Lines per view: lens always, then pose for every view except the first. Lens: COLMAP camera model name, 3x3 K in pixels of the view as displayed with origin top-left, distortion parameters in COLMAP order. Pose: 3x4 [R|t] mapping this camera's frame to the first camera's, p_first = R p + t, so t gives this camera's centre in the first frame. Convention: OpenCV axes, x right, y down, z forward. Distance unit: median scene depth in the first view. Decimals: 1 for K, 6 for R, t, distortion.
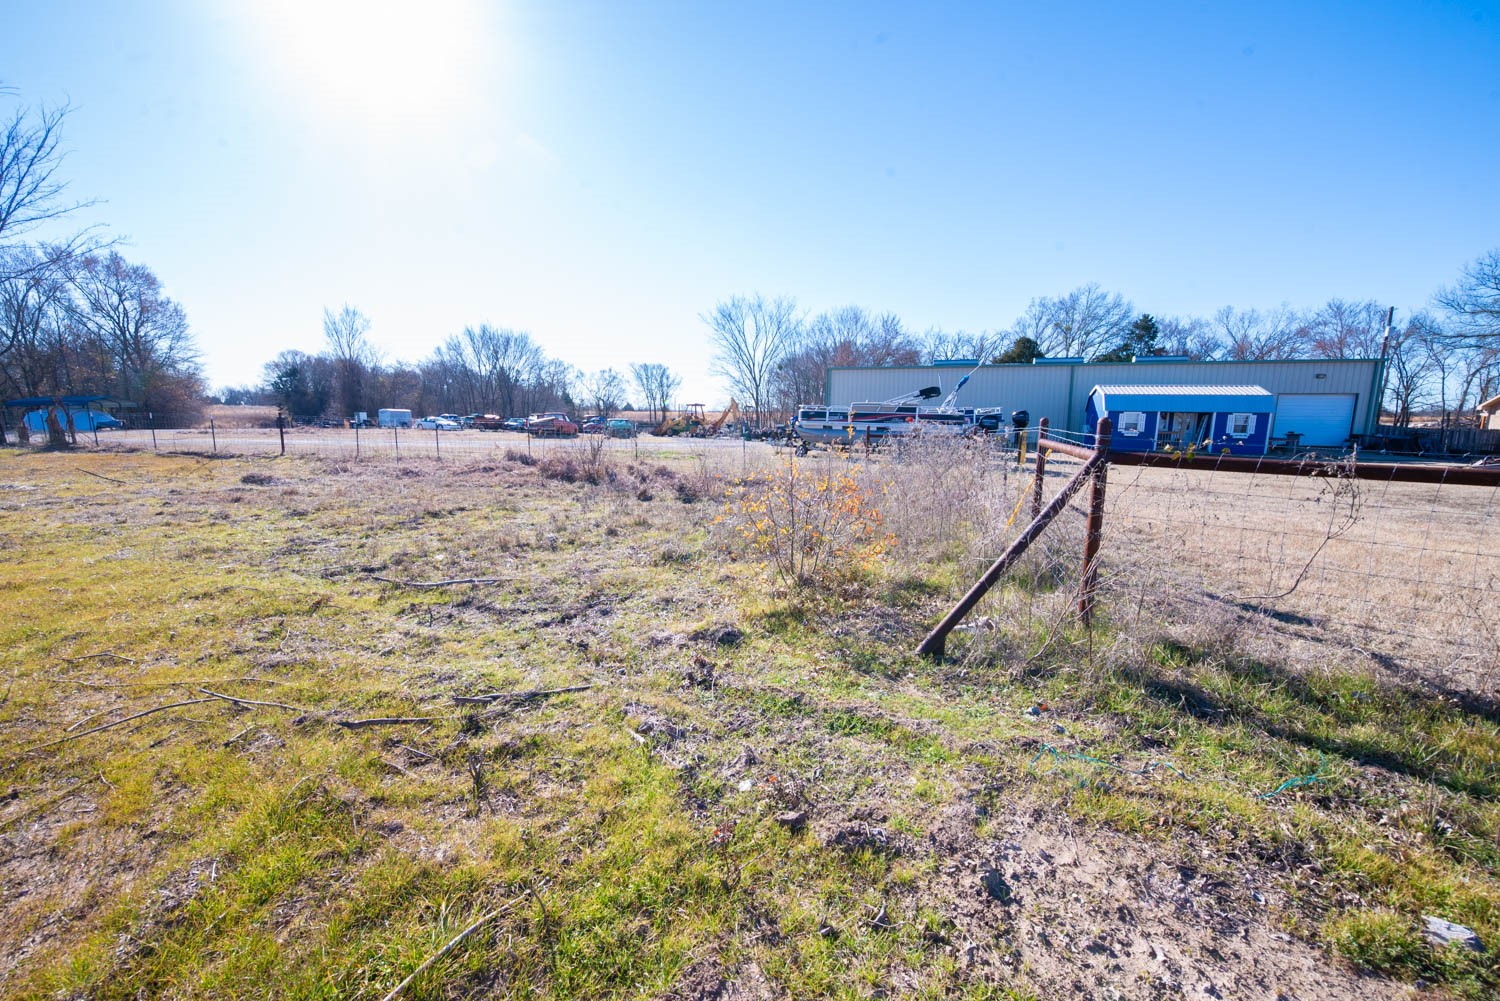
lens RADIAL K [[589.0, 0, 750.0], [0, 589.0, 500.5], [0, 0, 1]] dist [-0.003202, 0.000475]
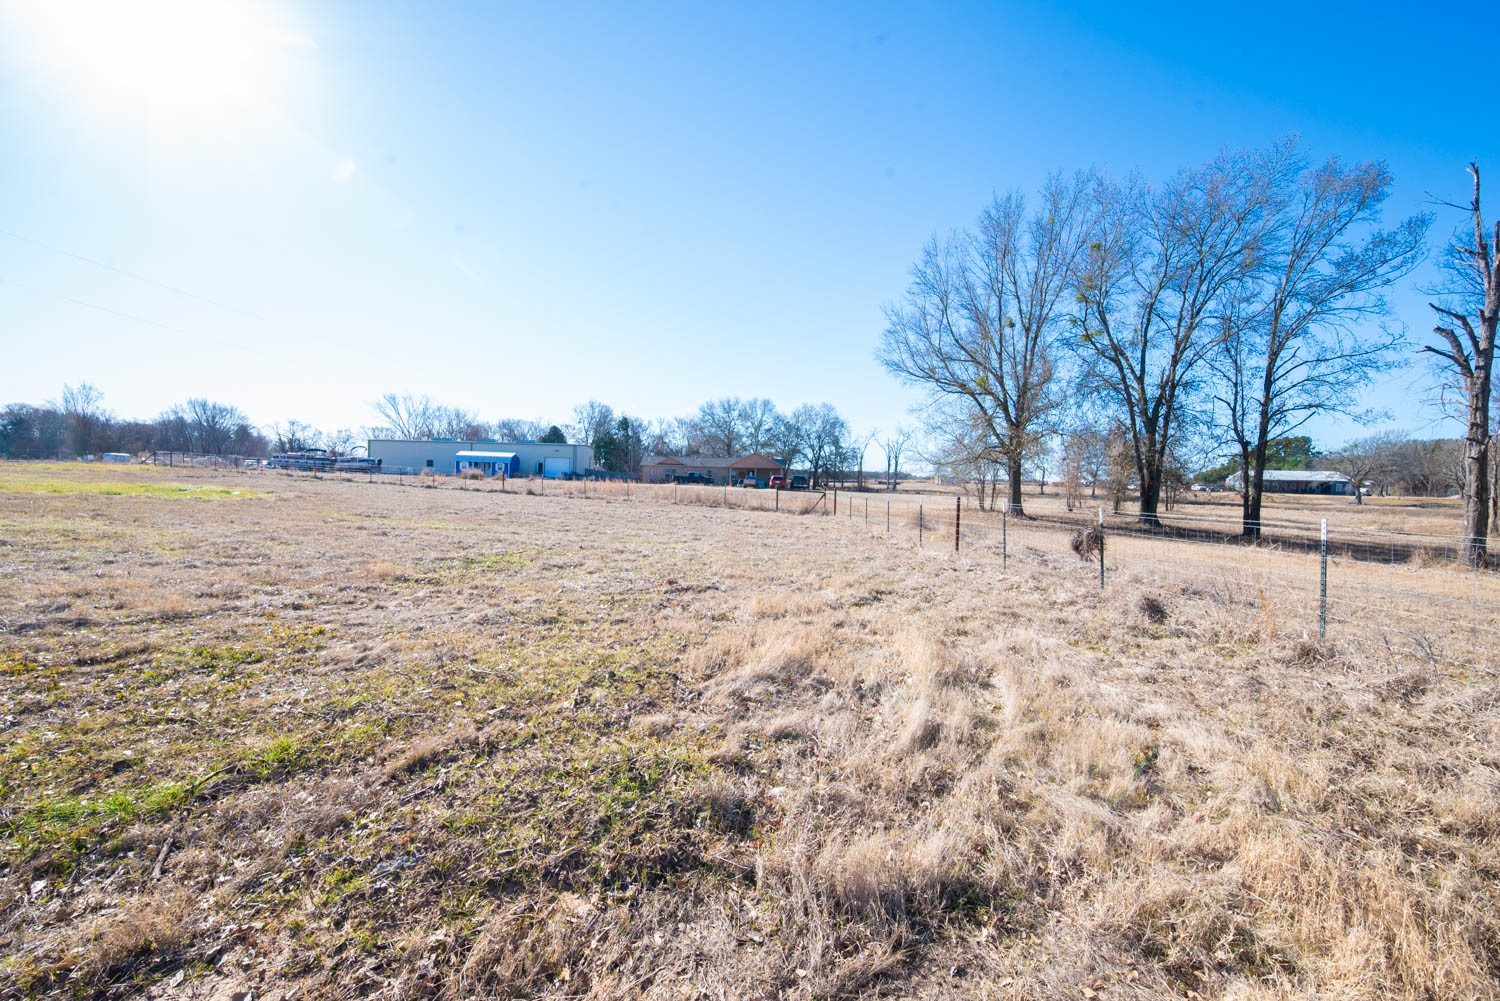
lens RADIAL K [[589.0, 0, 750.0], [0, 589.0, 500.5], [0, 0, 1]] dist [-0.003202, 0.000475]
pose [[0.964945, 0.012427, 0.262159, 0.510260], [0.016015, 0.994229, -0.106075, 0.134472], [-0.261965, 0.106555, 0.959177, -0.769661]]
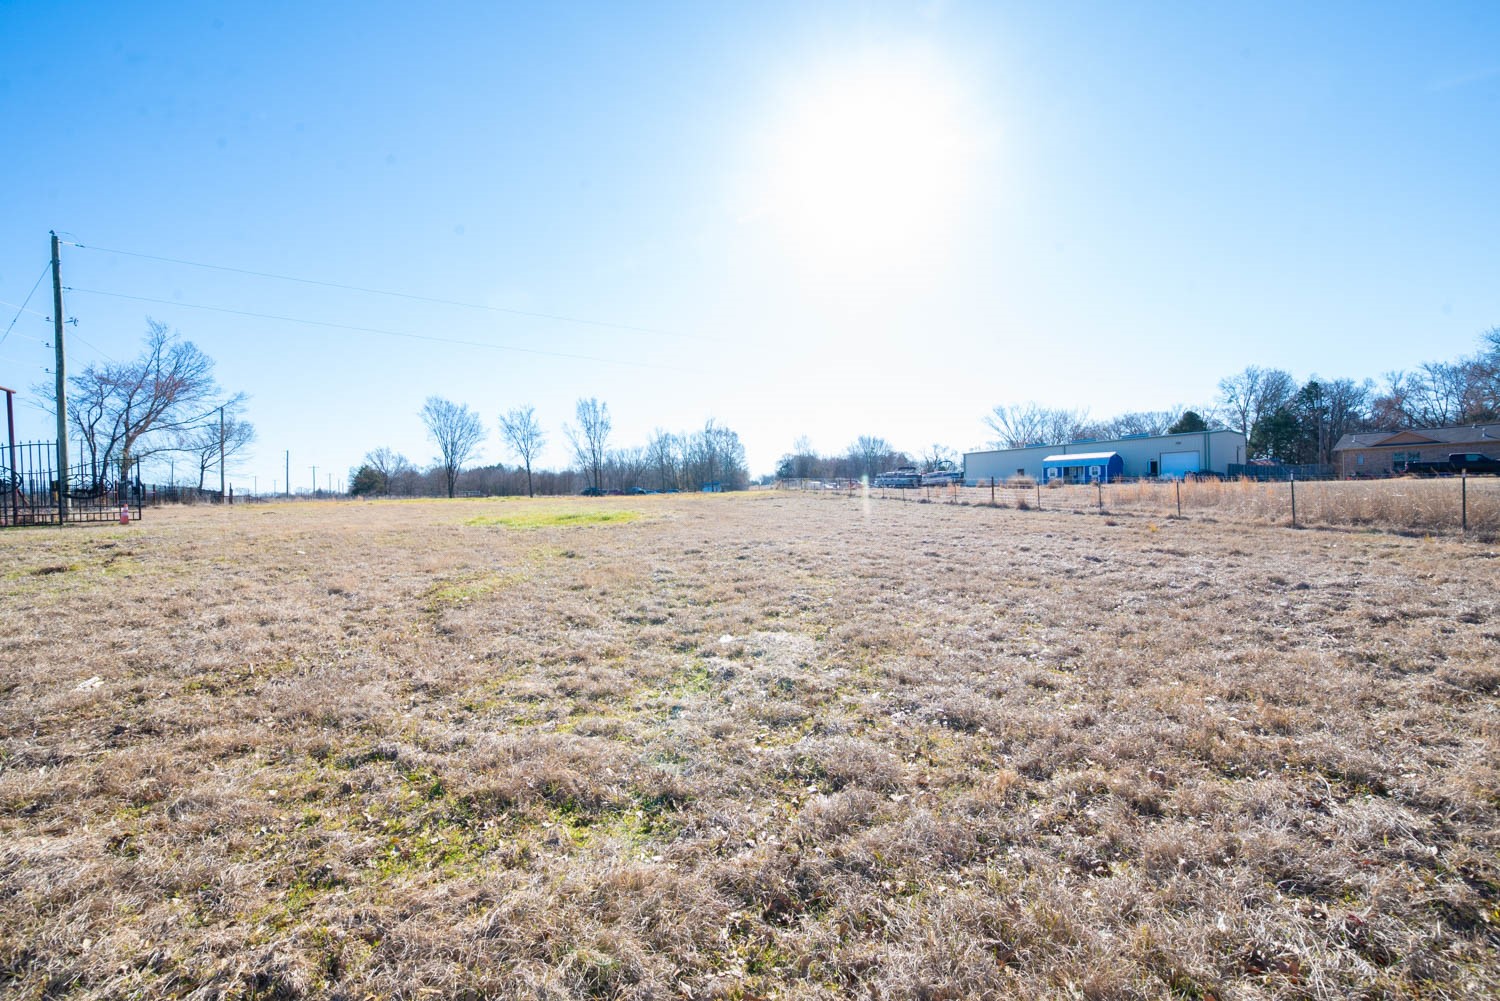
lens RADIAL K [[589.0, 0, 750.0], [0, 589.0, 500.5], [0, 0, 1]] dist [-0.003202, 0.000475]
pose [[0.734906, -0.020310, -0.677865, 0.568313], [-0.061818, 0.993384, -0.096783, 0.111623], [0.675346, 0.113031, 0.728788, -0.598605]]
